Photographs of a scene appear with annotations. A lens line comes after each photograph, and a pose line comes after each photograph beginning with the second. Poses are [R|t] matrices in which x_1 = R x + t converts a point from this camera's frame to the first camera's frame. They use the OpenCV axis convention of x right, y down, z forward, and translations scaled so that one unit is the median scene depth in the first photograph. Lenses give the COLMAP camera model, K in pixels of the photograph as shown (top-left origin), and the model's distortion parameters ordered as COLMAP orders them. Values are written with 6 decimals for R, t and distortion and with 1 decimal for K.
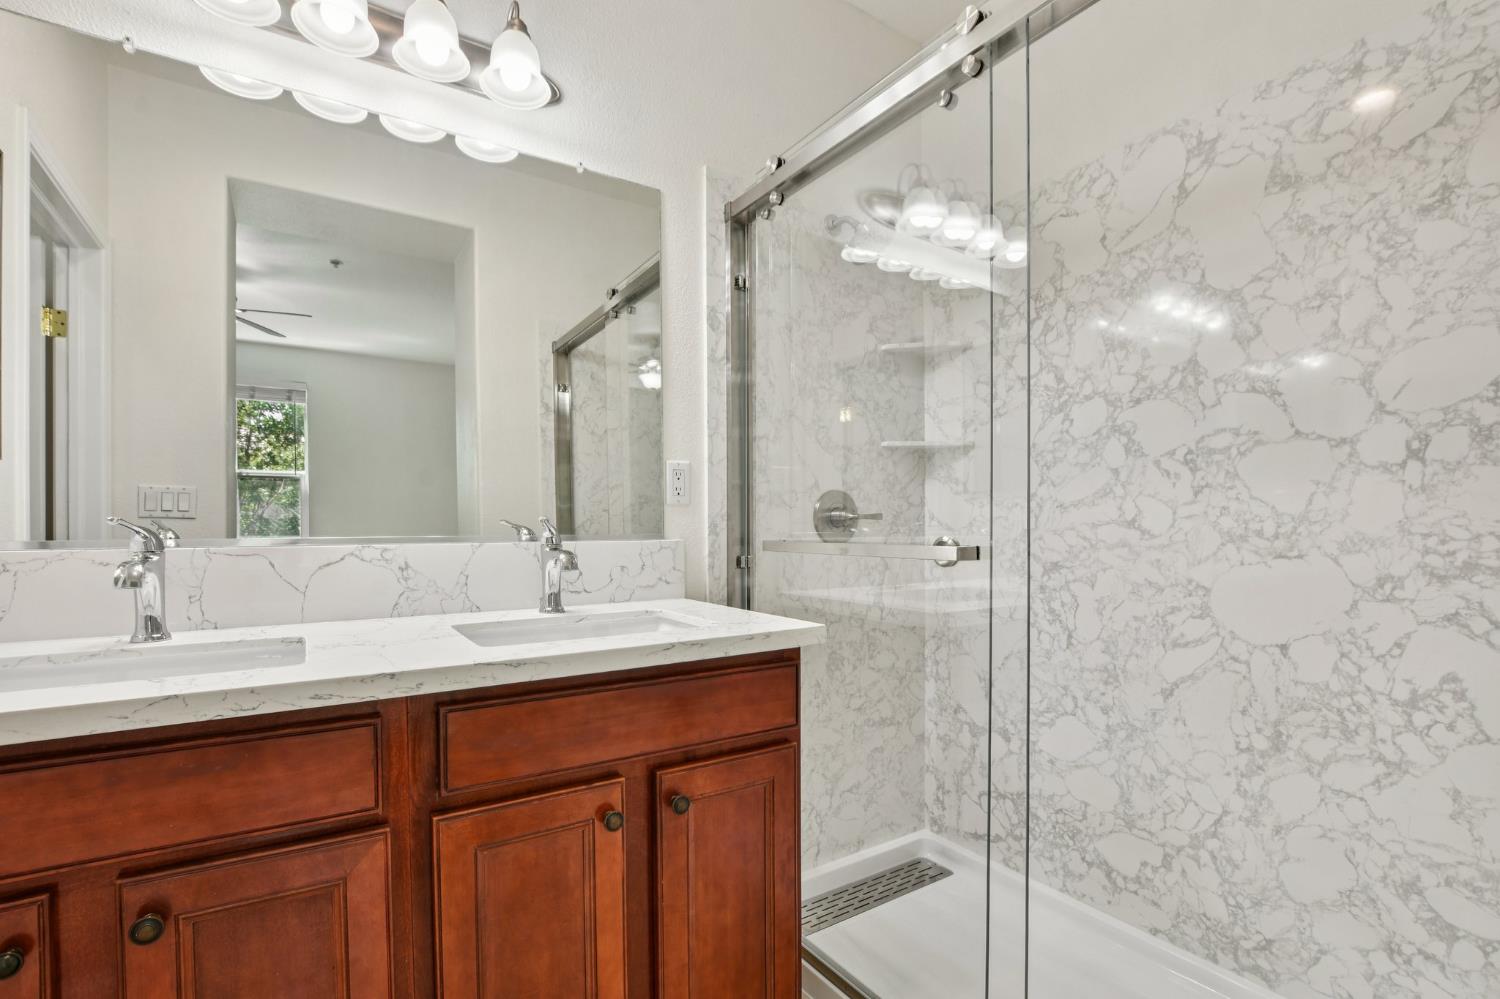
lens RADIAL K [[688.5, 0, 759.1], [0, 688.5, 501.0], [0, 0, 1]] dist [-0.042586, 0.012551]
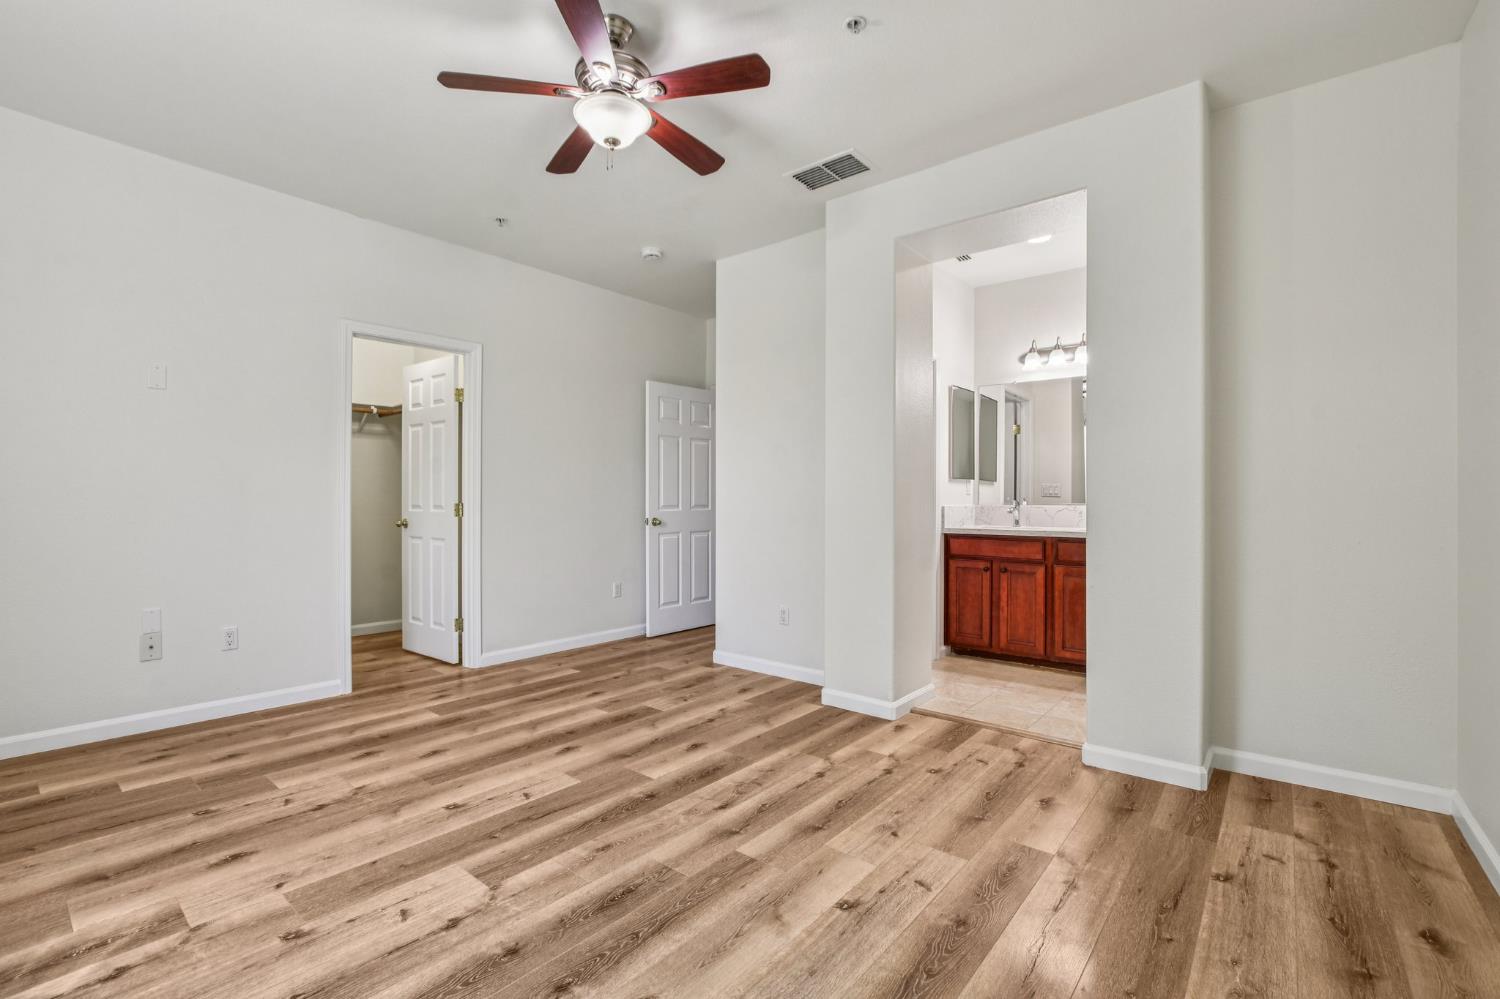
lens RADIAL K [[688.5, 0, 759.1], [0, 688.5, 501.0], [0, 0, 1]] dist [-0.042586, 0.012551]
pose [[0.294392, 0.004707, -0.955673, 3.179547], [0.027067, 0.999546, 0.013261, -0.056241], [0.955301, -0.029771, 0.294130, -2.108645]]
